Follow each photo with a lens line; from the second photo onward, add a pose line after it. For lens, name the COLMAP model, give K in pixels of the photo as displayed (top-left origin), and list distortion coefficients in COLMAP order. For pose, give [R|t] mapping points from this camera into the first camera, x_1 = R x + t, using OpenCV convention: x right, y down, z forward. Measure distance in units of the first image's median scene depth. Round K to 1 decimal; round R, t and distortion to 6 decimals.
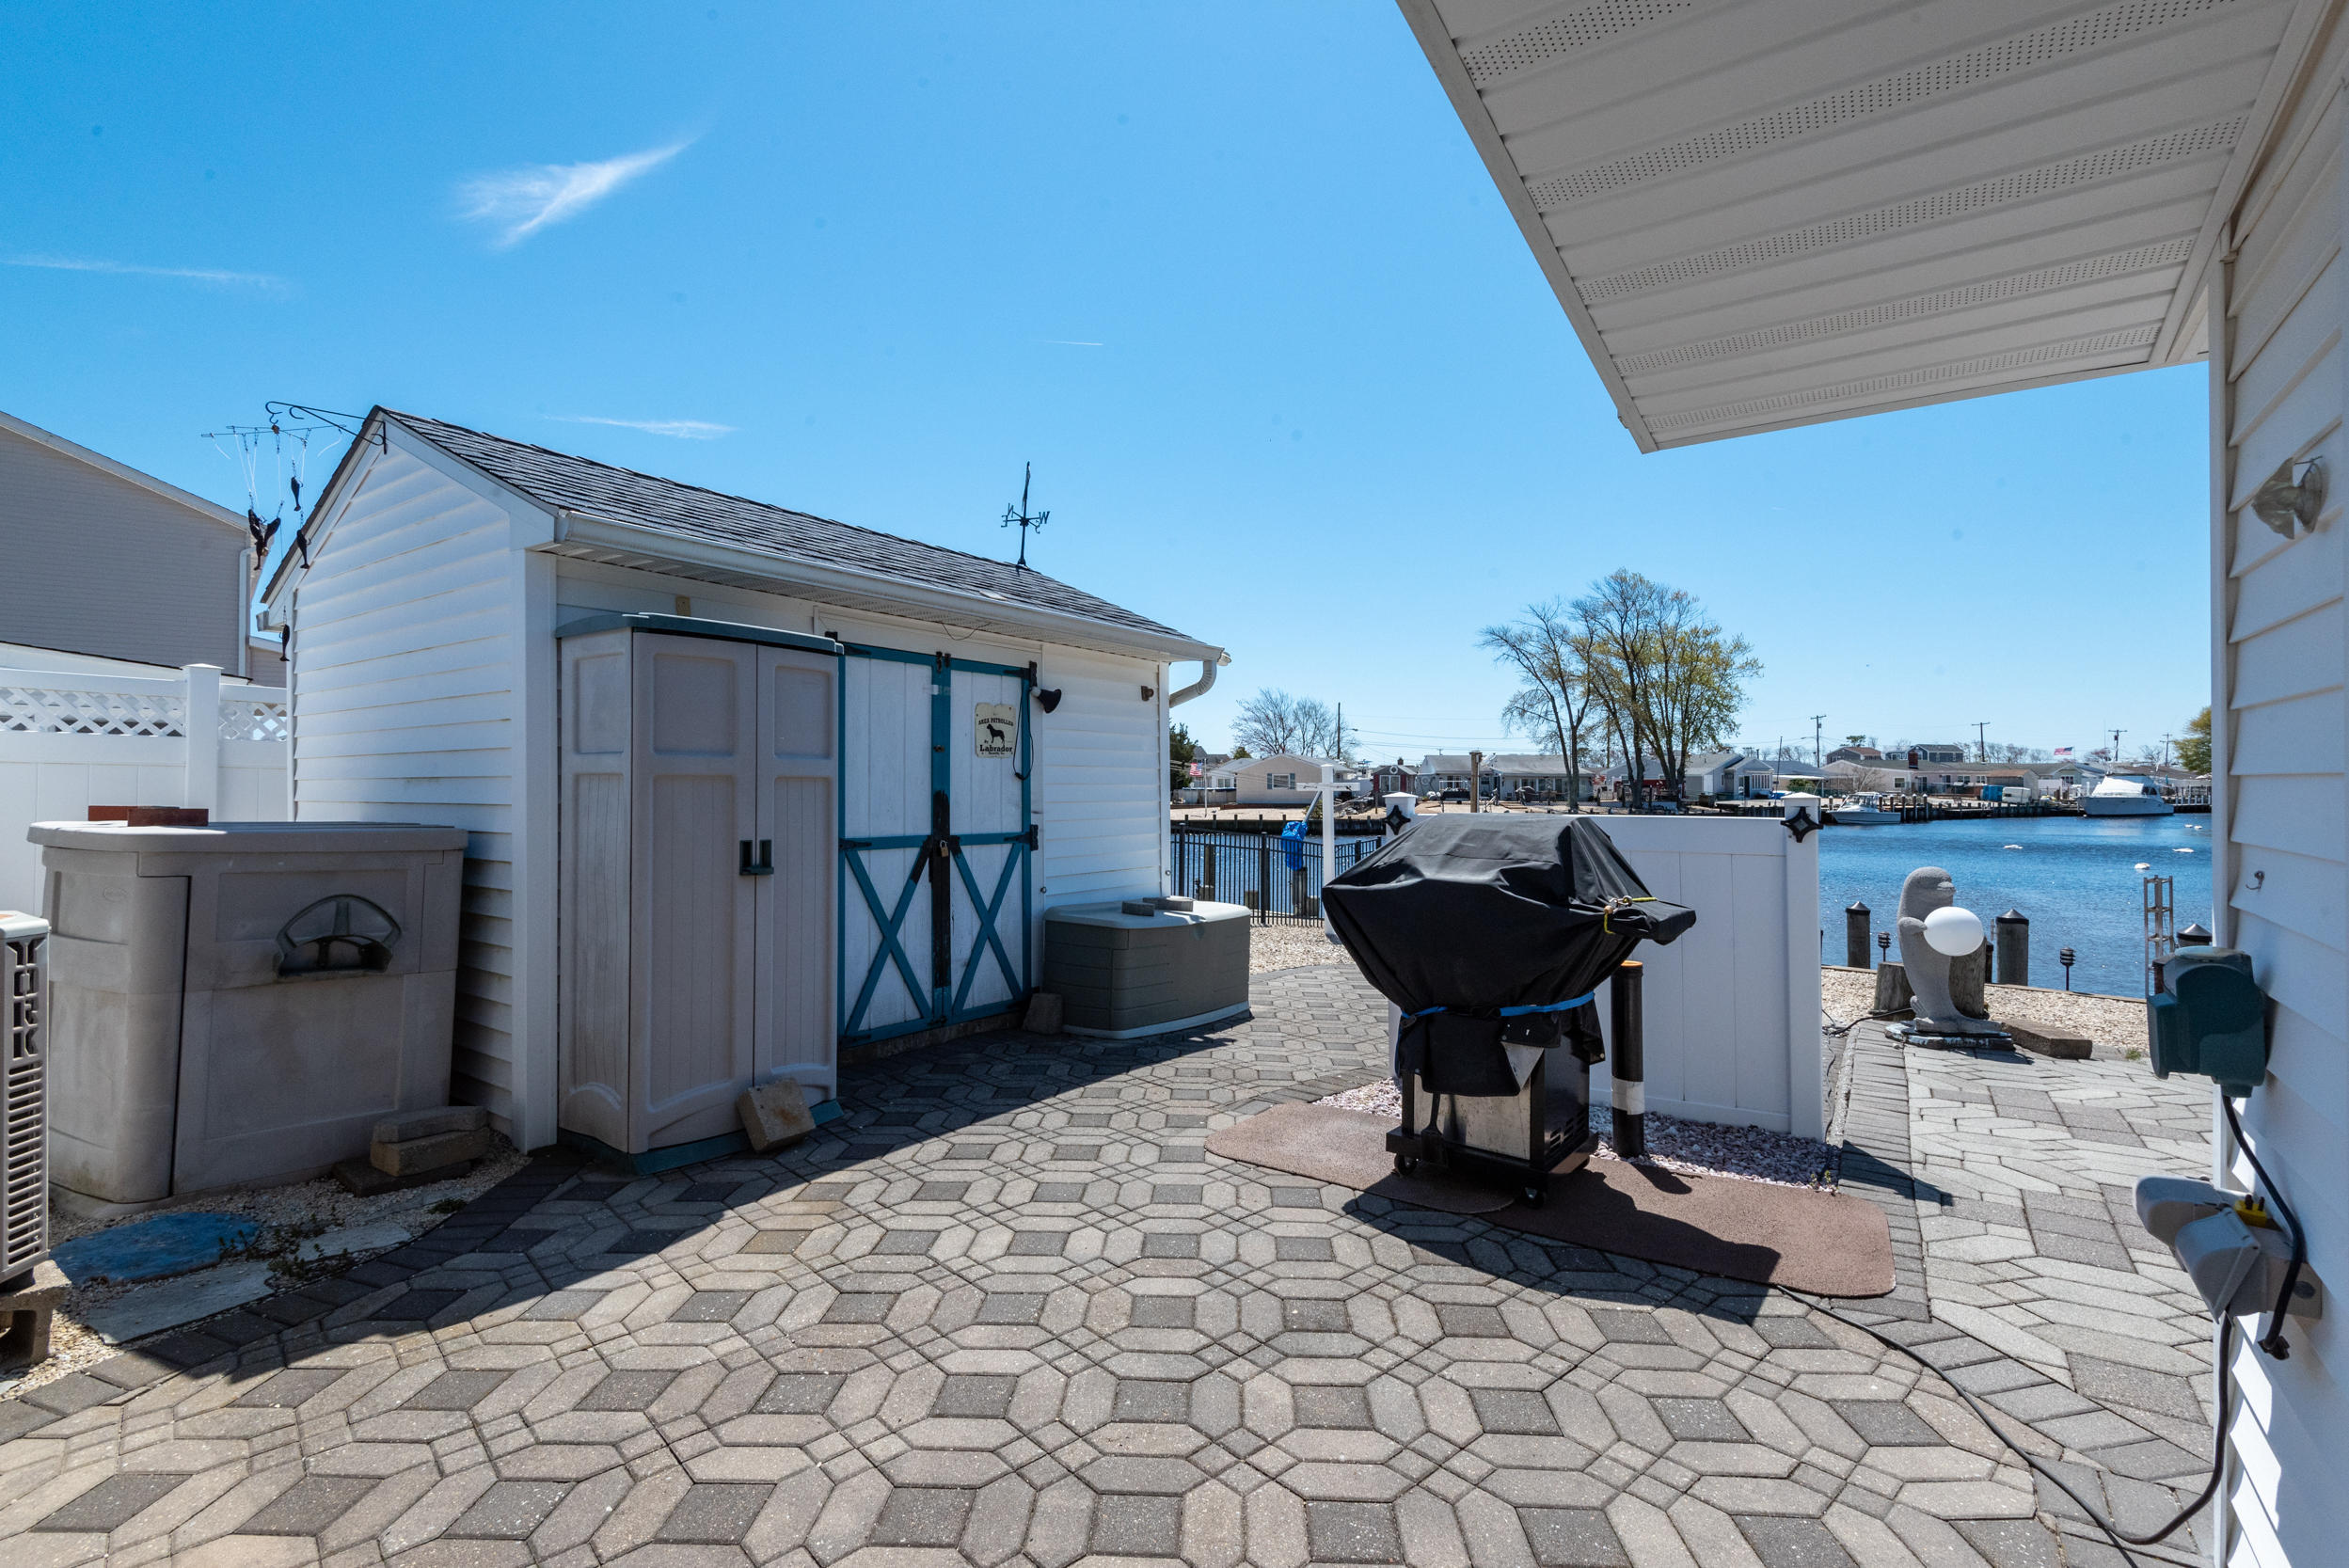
lens RADIAL K [[1074.7, 0, 1174.5], [0, 1074.7, 784.0], [0, 0, 1]] dist [0.019232, -0.021790]
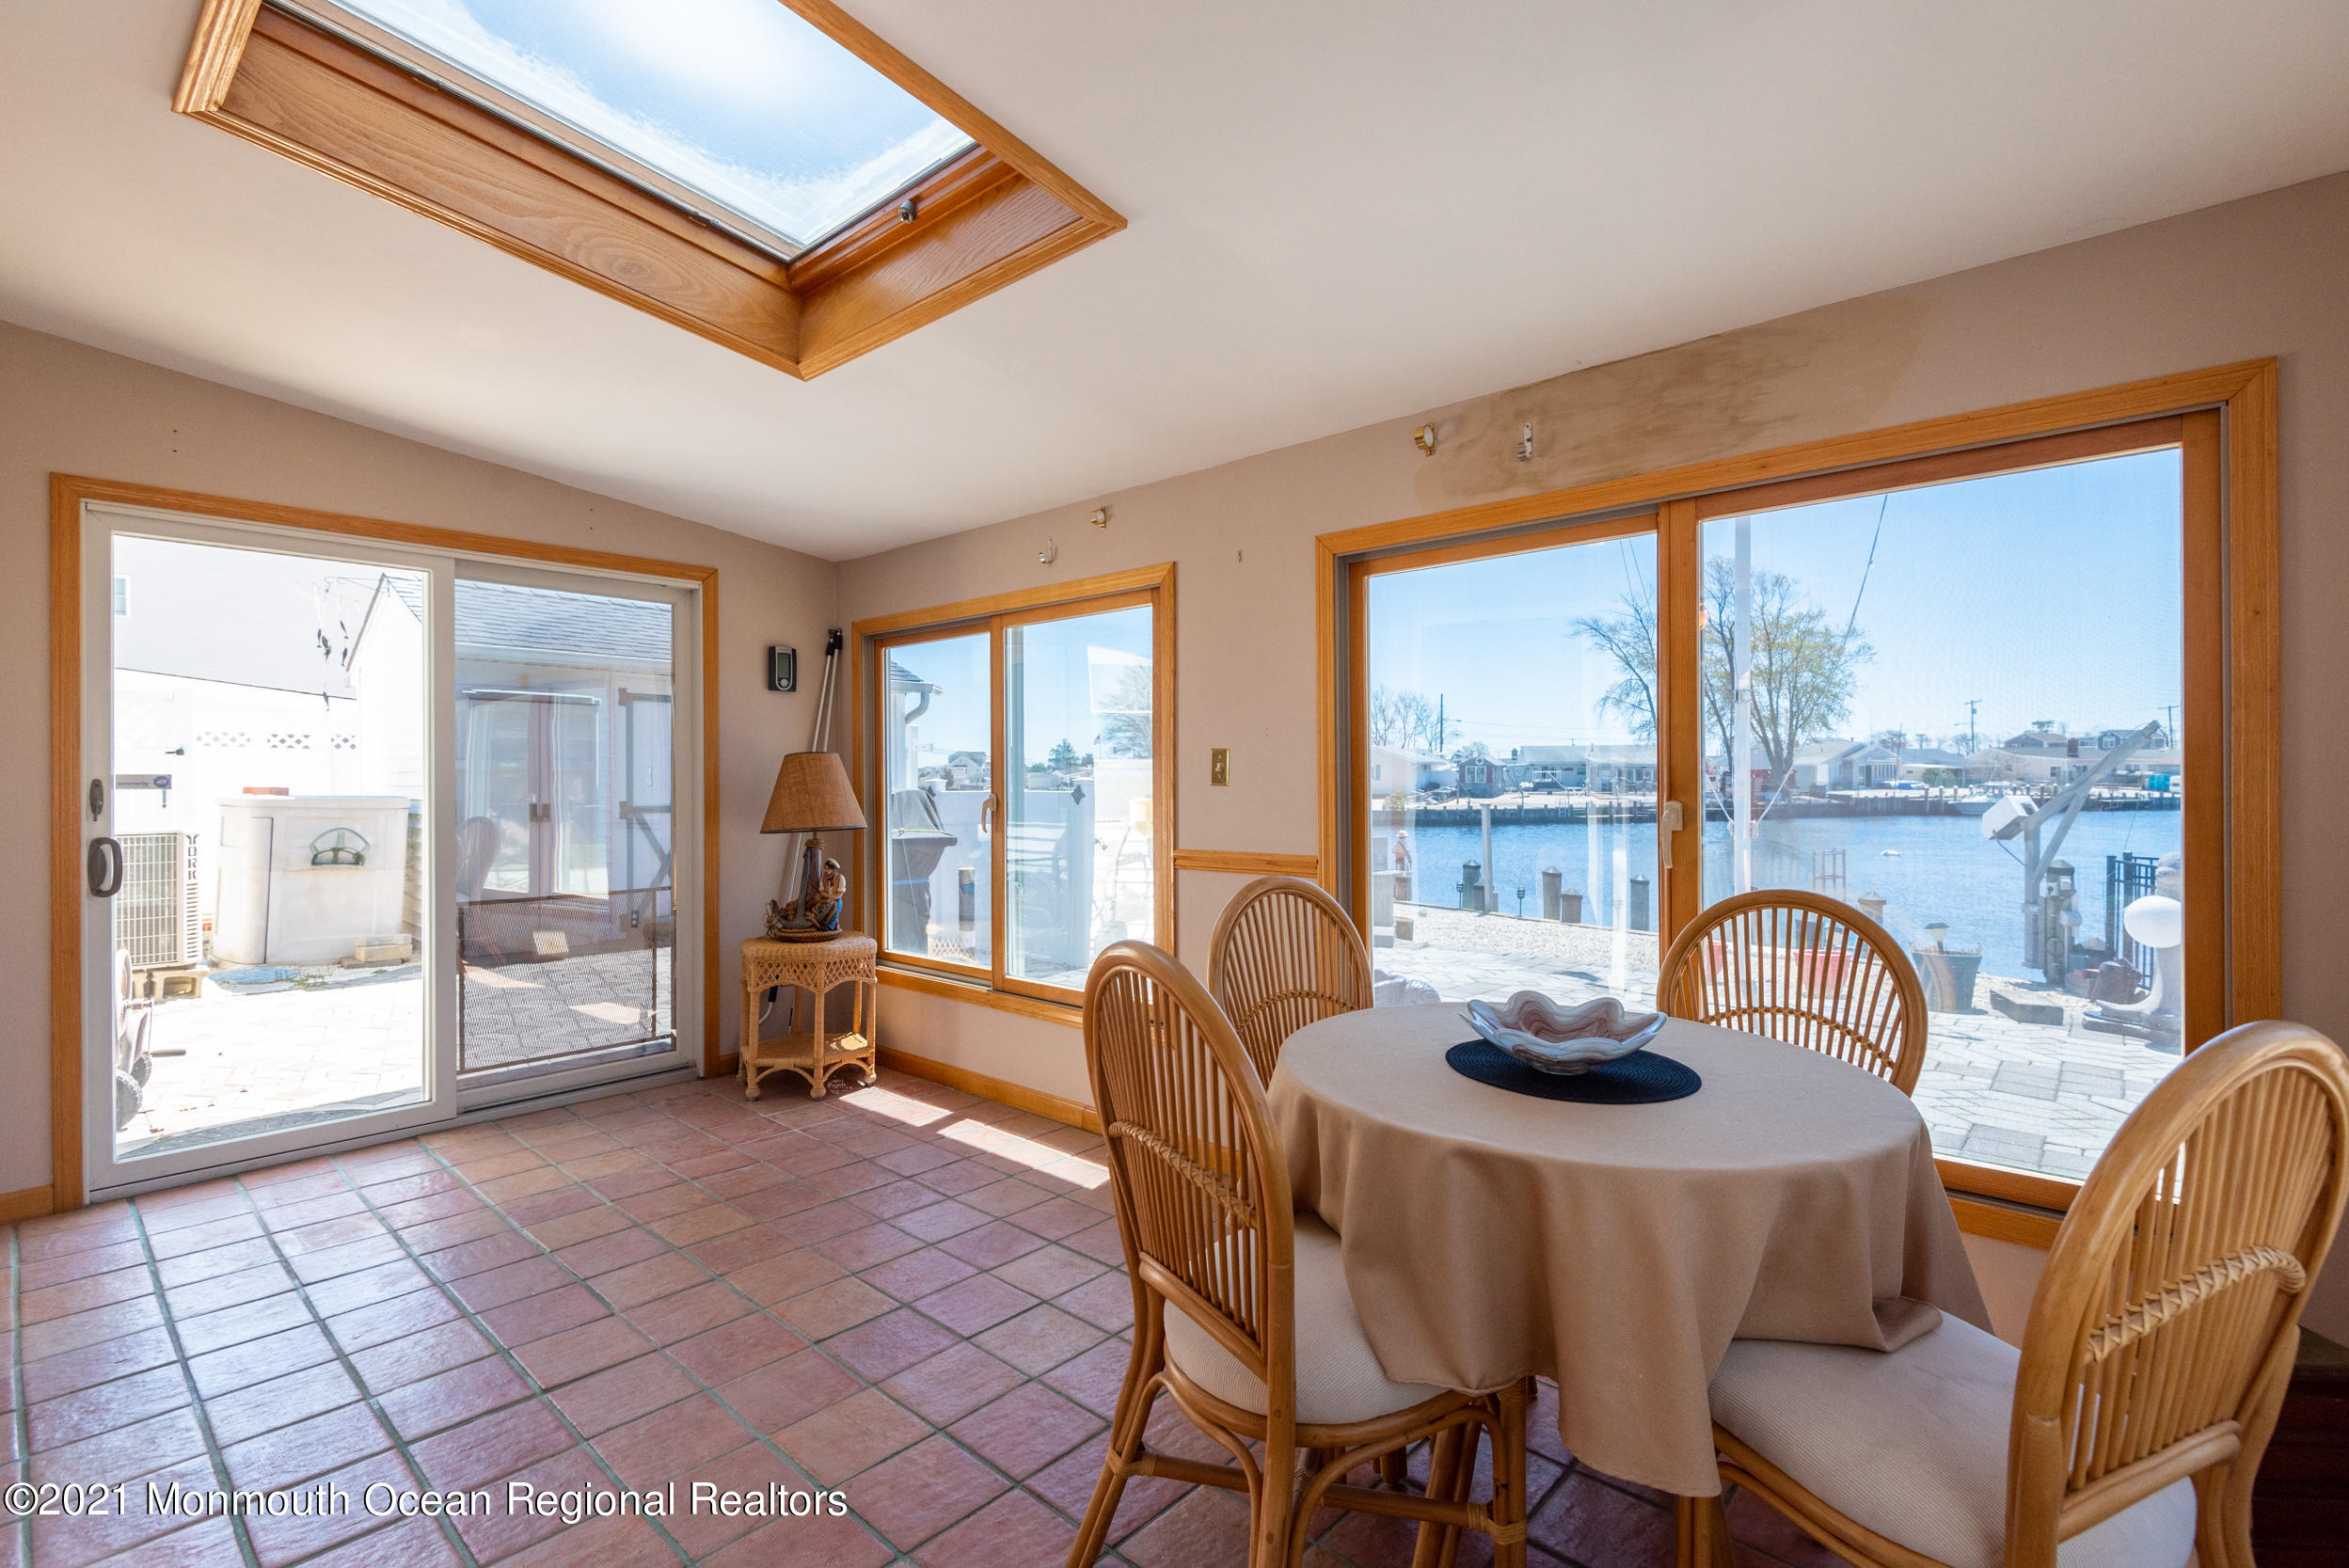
lens RADIAL K [[1074.7, 0, 1174.5], [0, 1074.7, 784.0], [0, 0, 1]] dist [0.019232, -0.021790]
pose [[0.992282, -0.002199, -0.123979, 0.042284], [0.003145, 0.999967, 0.007434, 0.000206], [0.123958, -0.007767, 0.992257, -0.034143]]
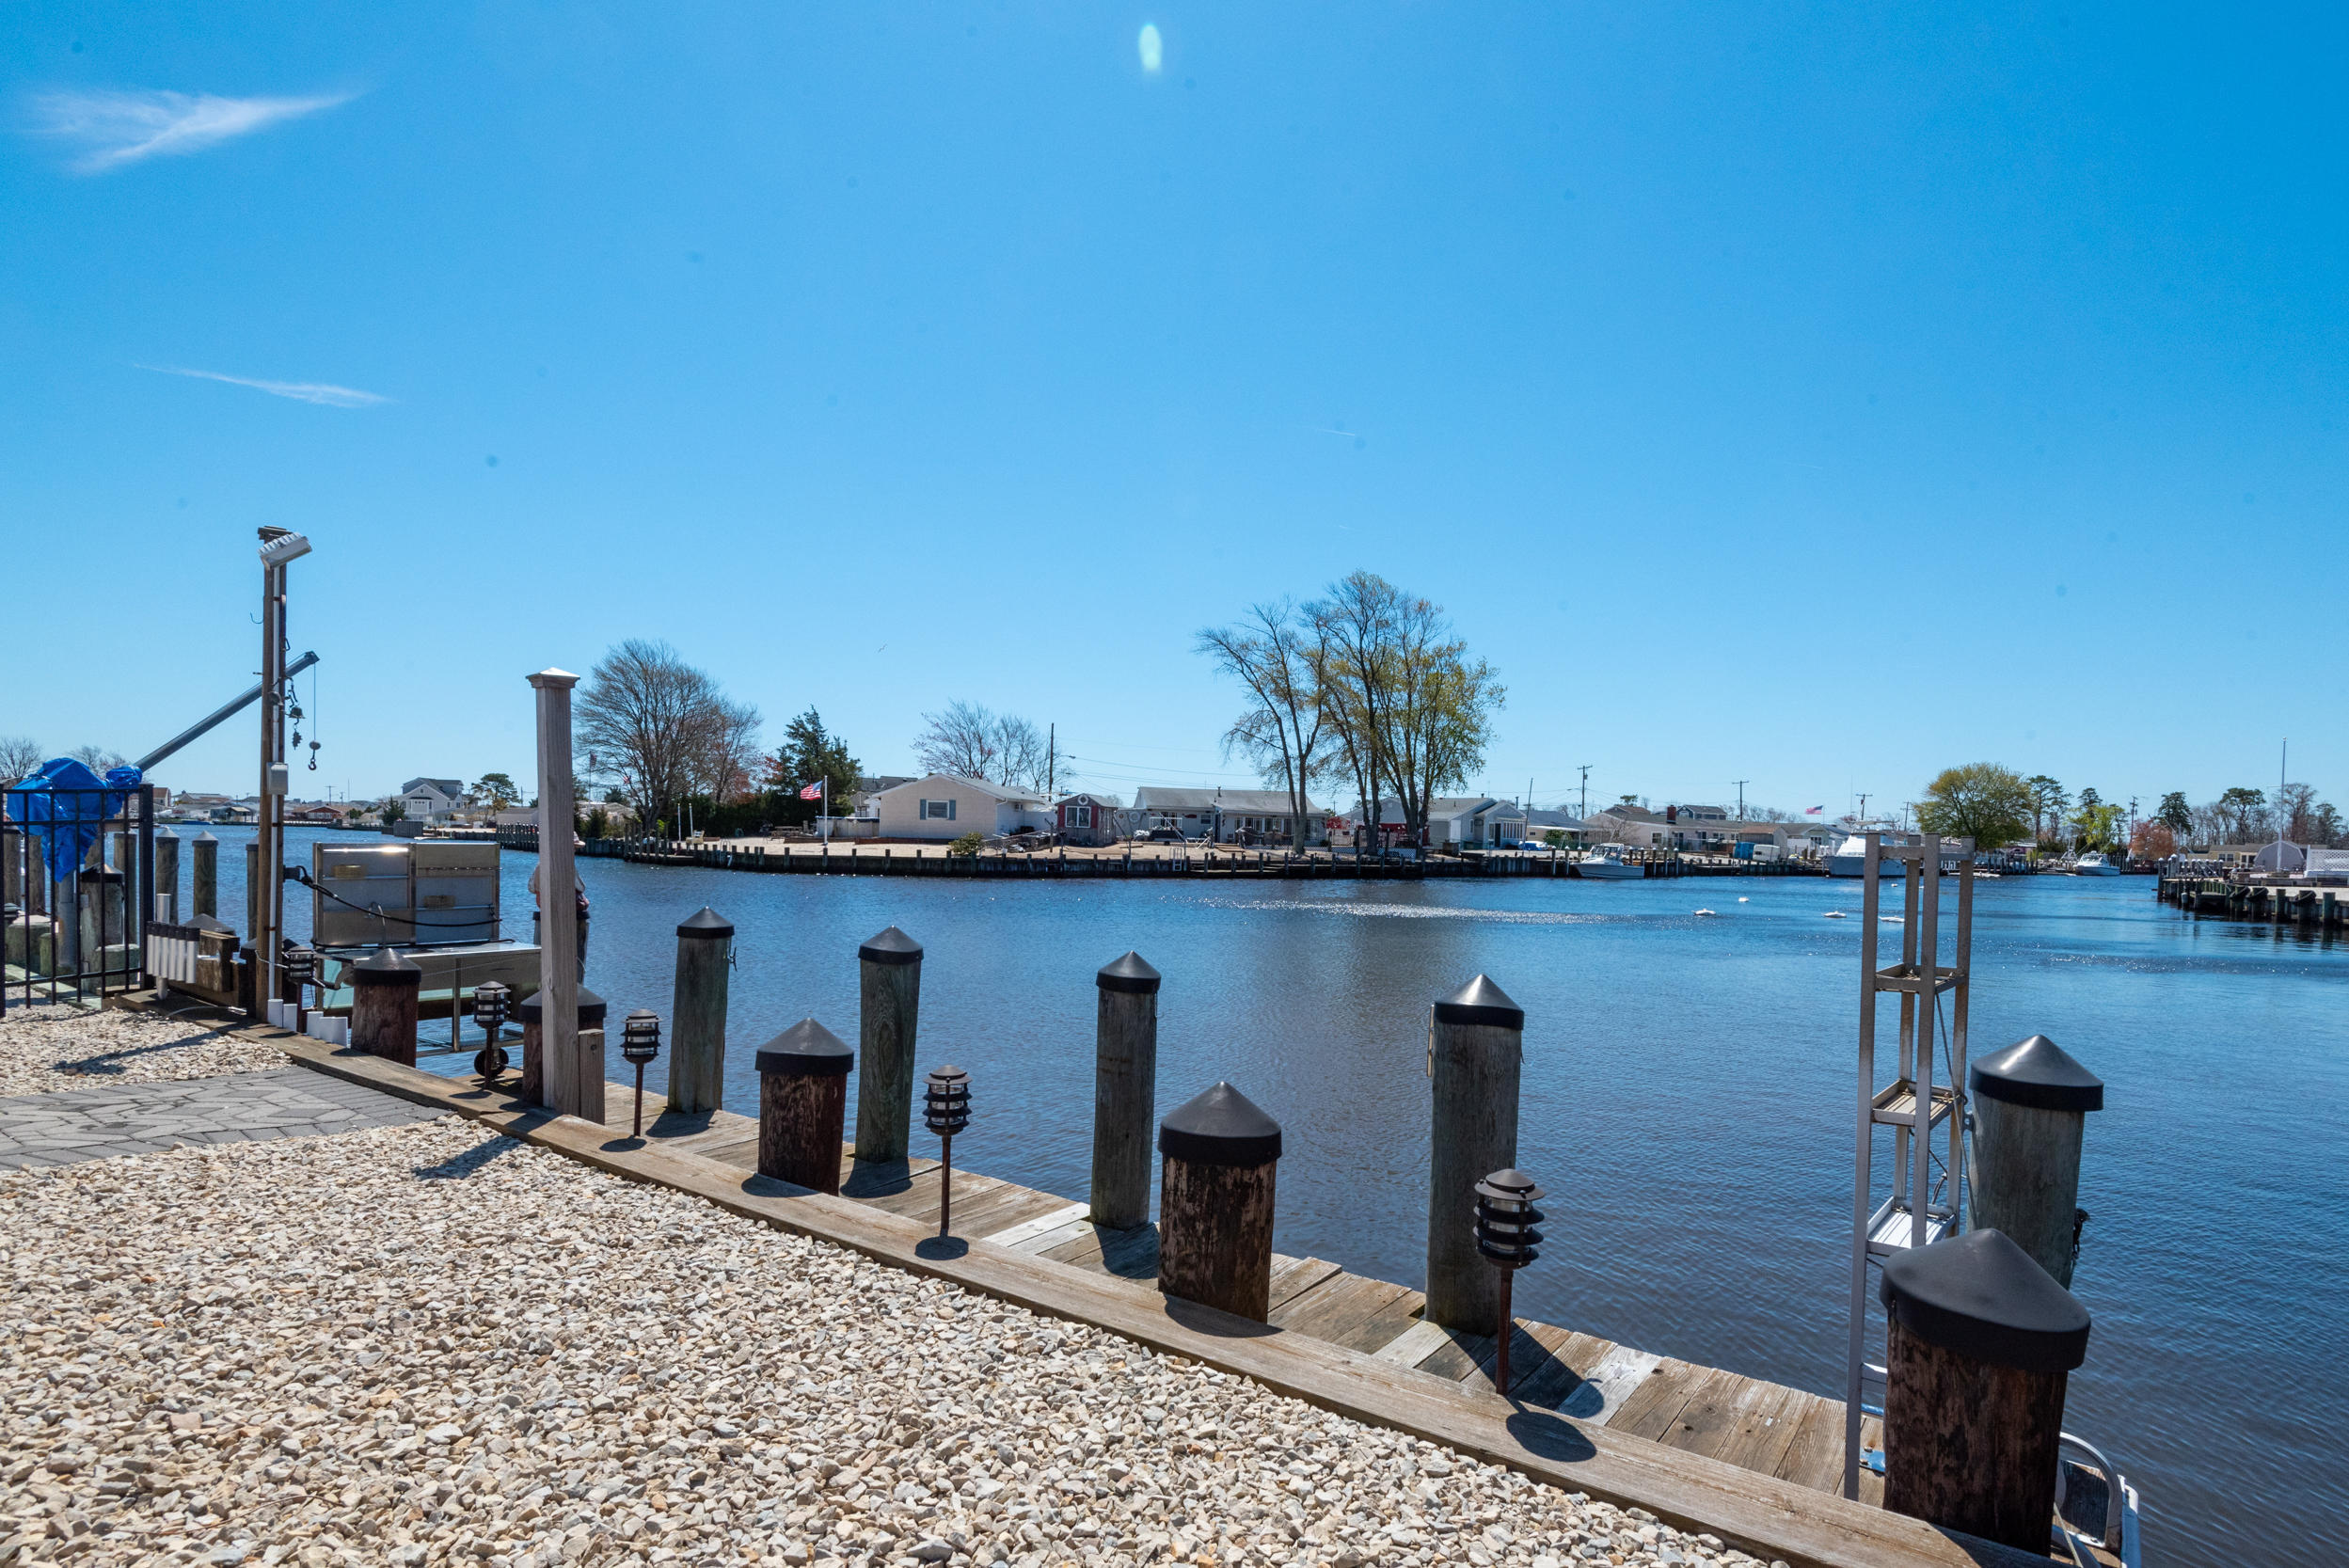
lens RADIAL K [[1210.9, 0, 1223.5], [0, 1210.9, 854.9], [0, 0, 1]] dist [0.040474, -0.000256]
pose [[0.971479, 0.021388, 0.236160, 0.087797], [-0.025557, 0.999567, 0.014607, 0.011121], [-0.235745, -0.020226, 0.971604, 0.096693]]
